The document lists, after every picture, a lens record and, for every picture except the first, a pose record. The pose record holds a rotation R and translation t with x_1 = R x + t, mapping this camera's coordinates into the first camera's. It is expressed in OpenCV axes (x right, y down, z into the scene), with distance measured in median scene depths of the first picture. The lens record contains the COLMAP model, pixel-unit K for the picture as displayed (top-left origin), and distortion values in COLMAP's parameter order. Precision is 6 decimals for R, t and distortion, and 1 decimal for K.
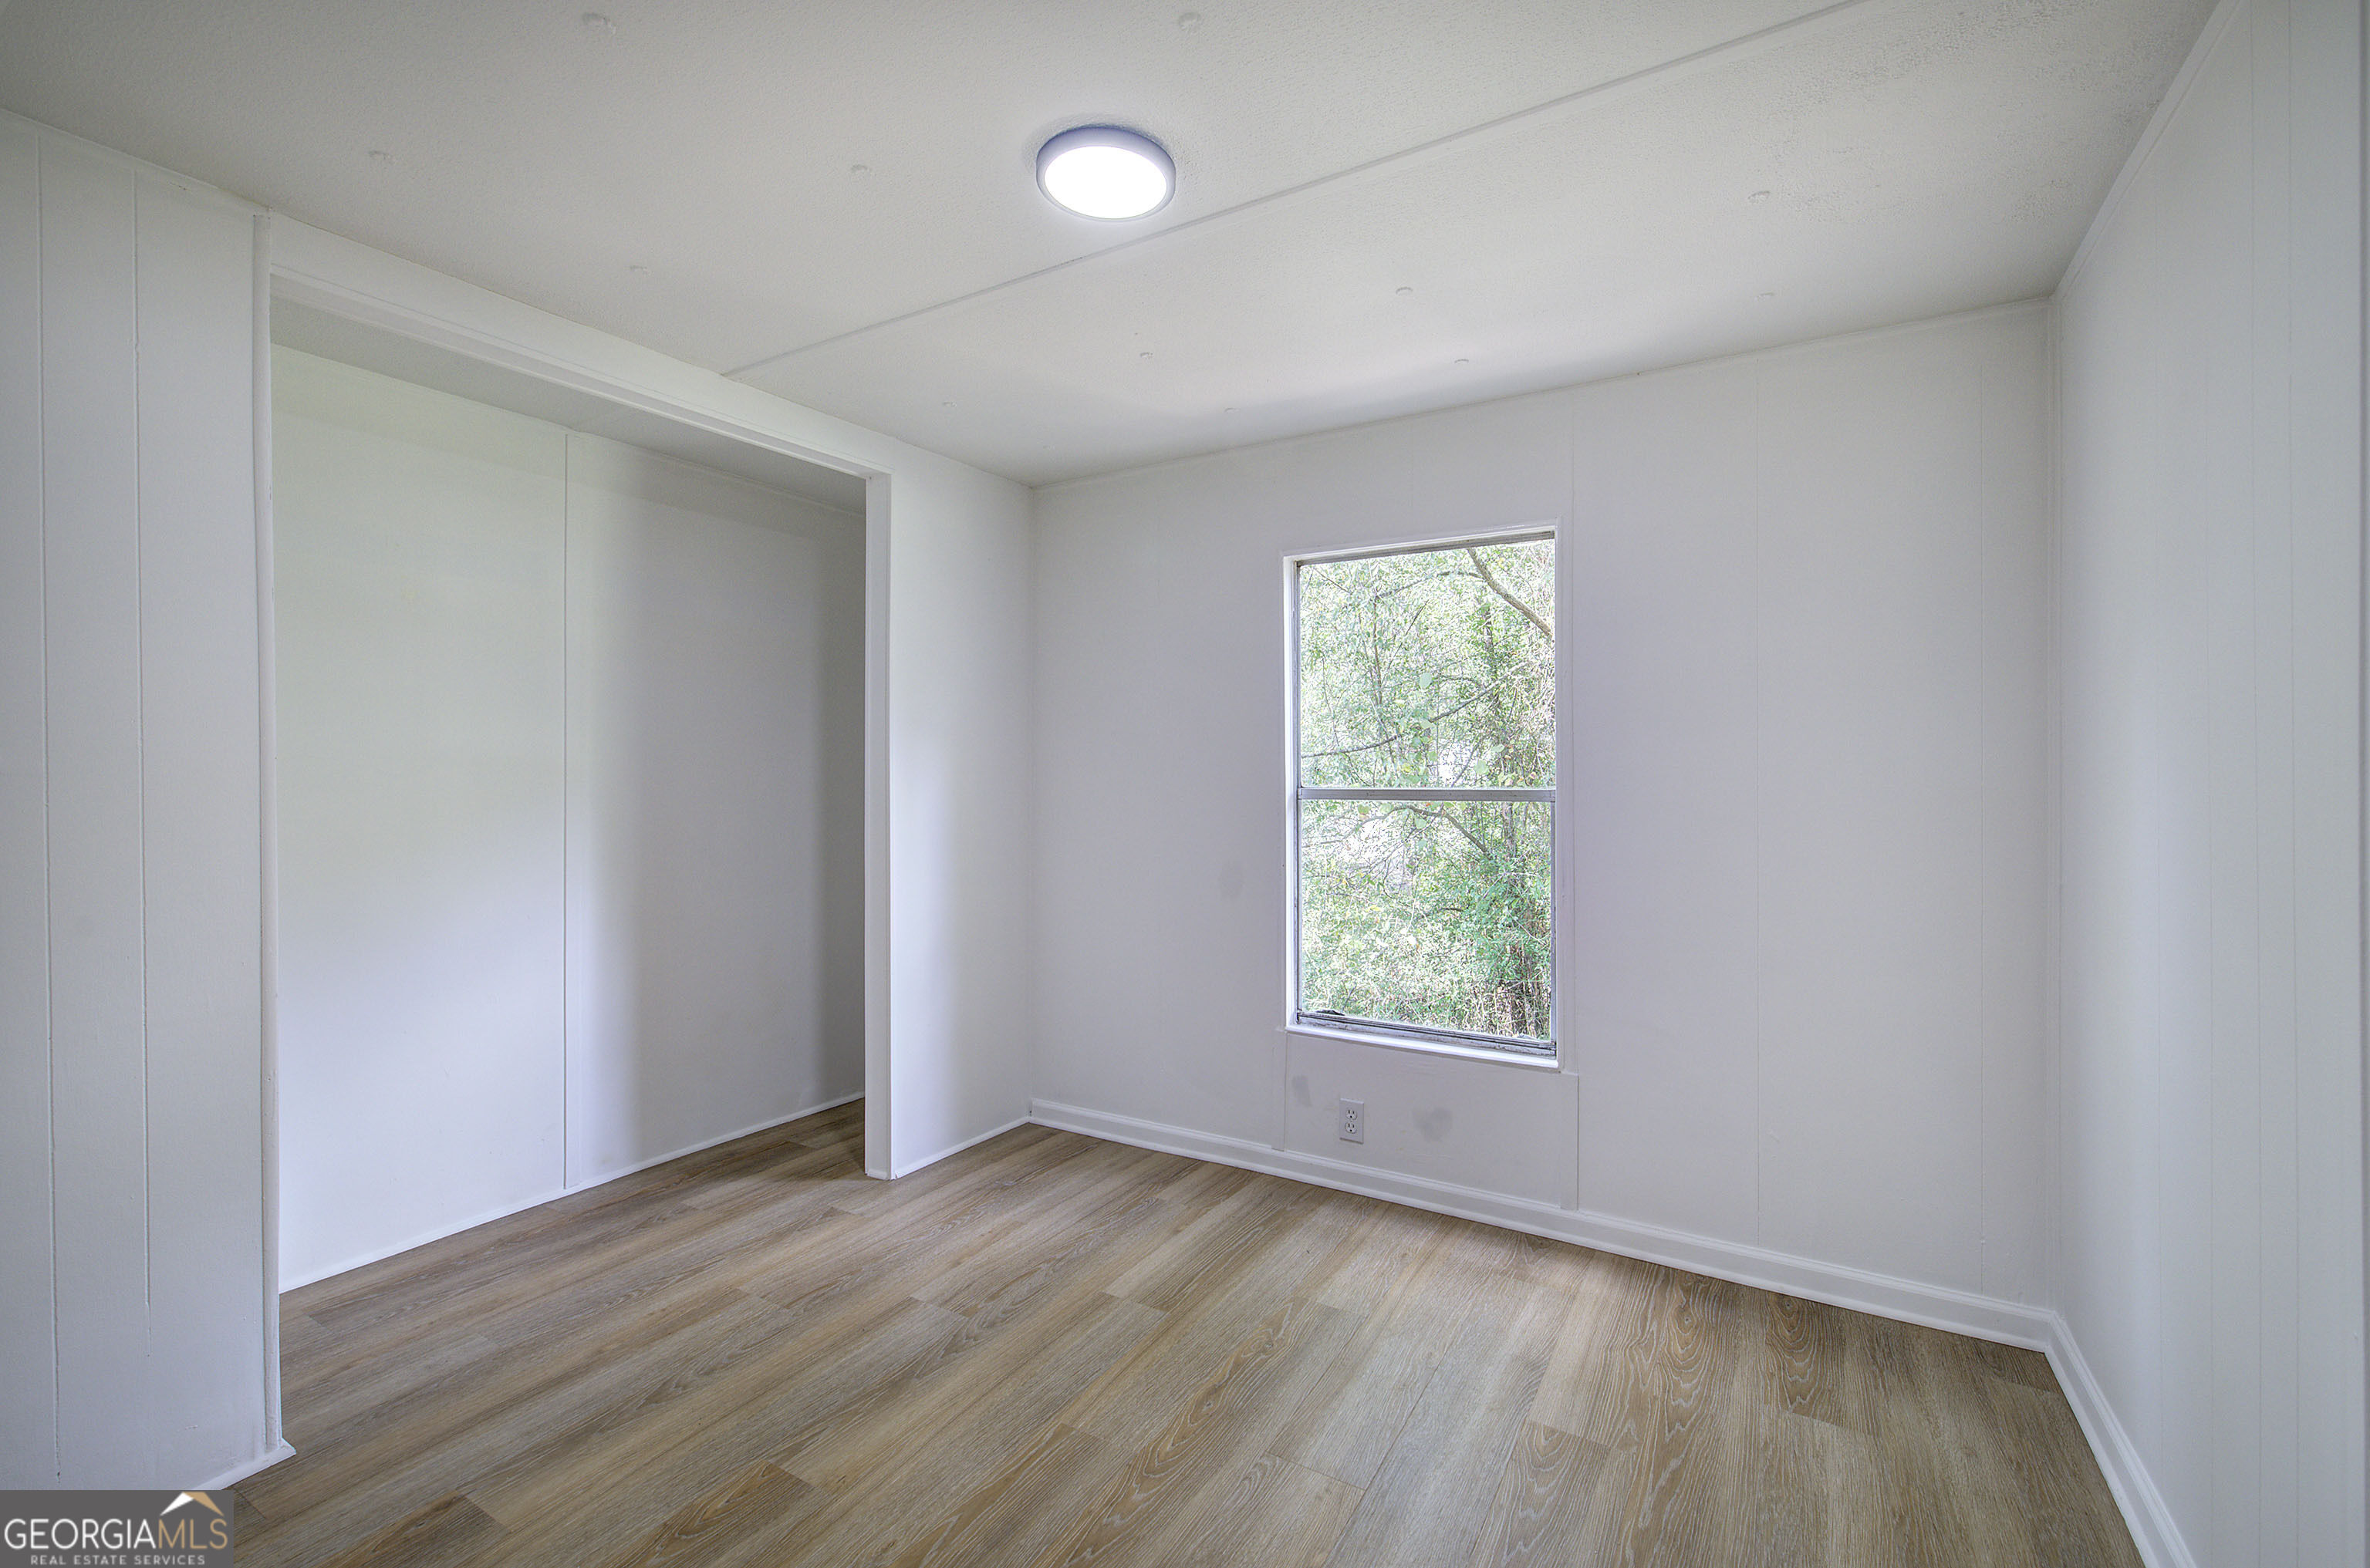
lens RADIAL K [[1004.8, 0, 1189.1], [0, 1004.8, 784.2], [0, 0, 1]] dist [-0.005858, 0.000733]
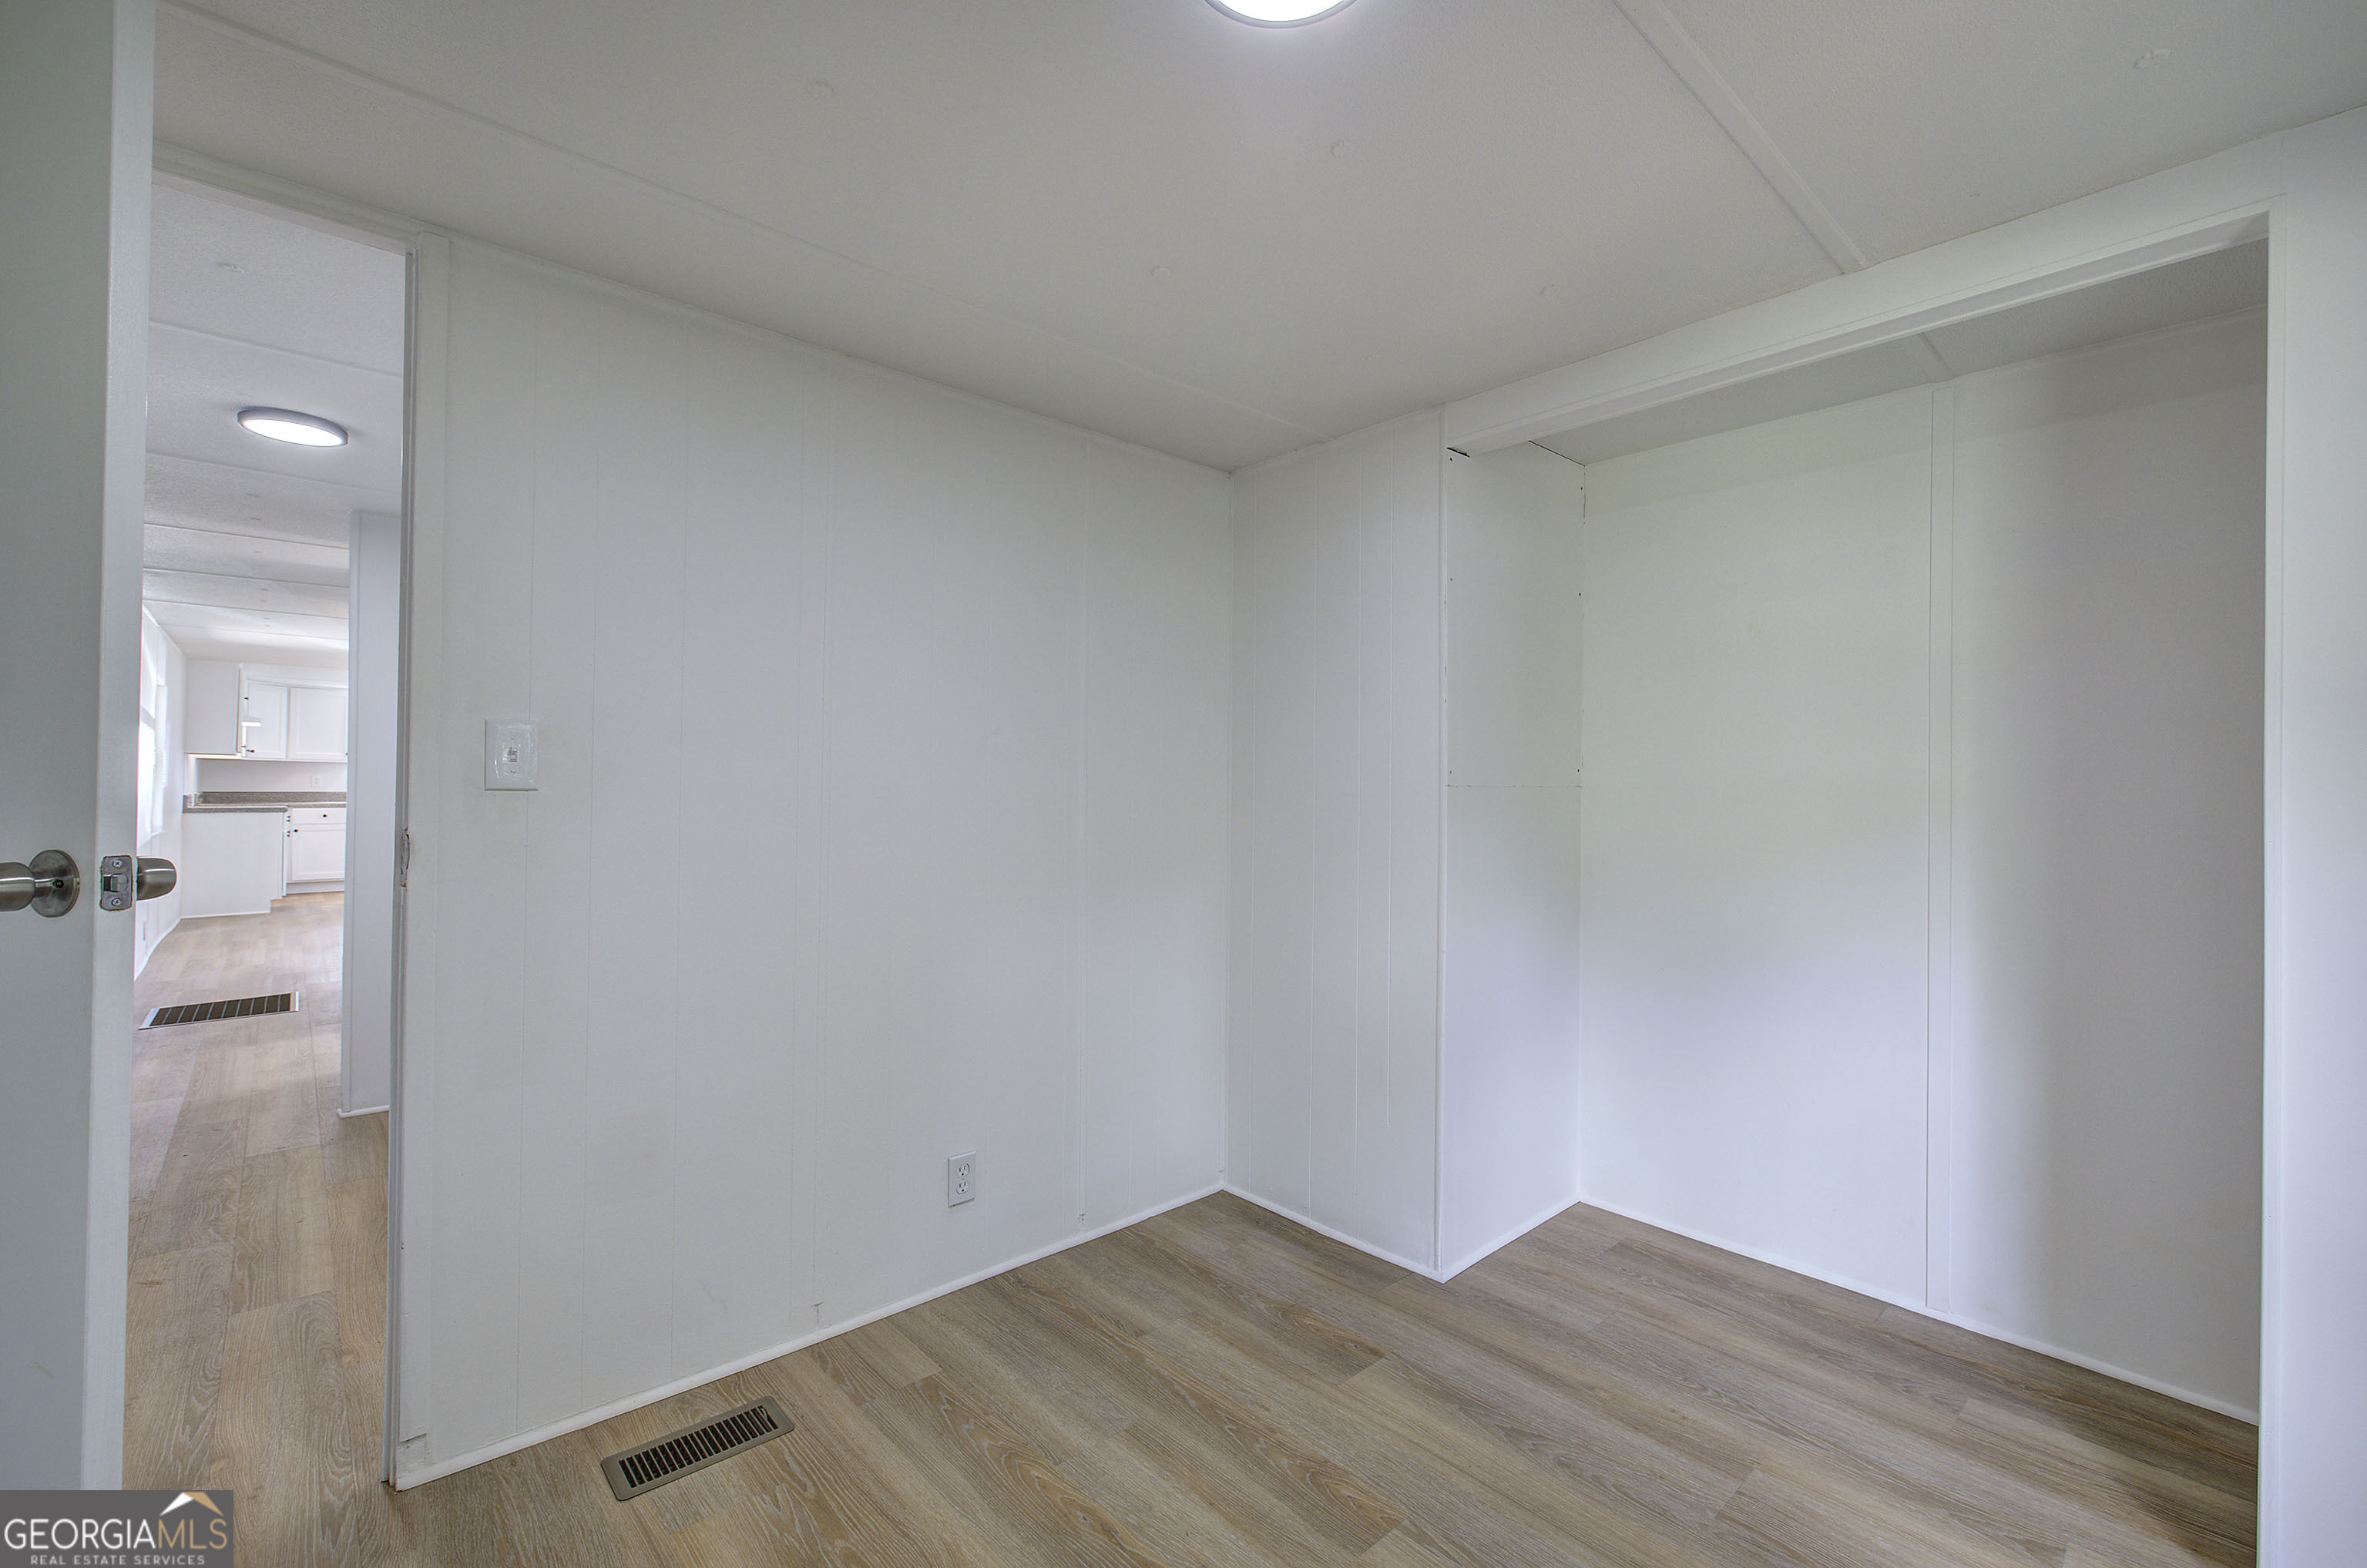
lens RADIAL K [[1003.6, 0, 1190.9], [0, 1003.6, 776.7], [0, 0, 1]] dist [-0.005858, 0.000733]
pose [[-0.295618, -0.009923, -0.955255, 0.432378], [-0.020240, 0.999787, -0.004121, -0.018162], [0.955092, 0.018116, -0.295756, 0.833358]]
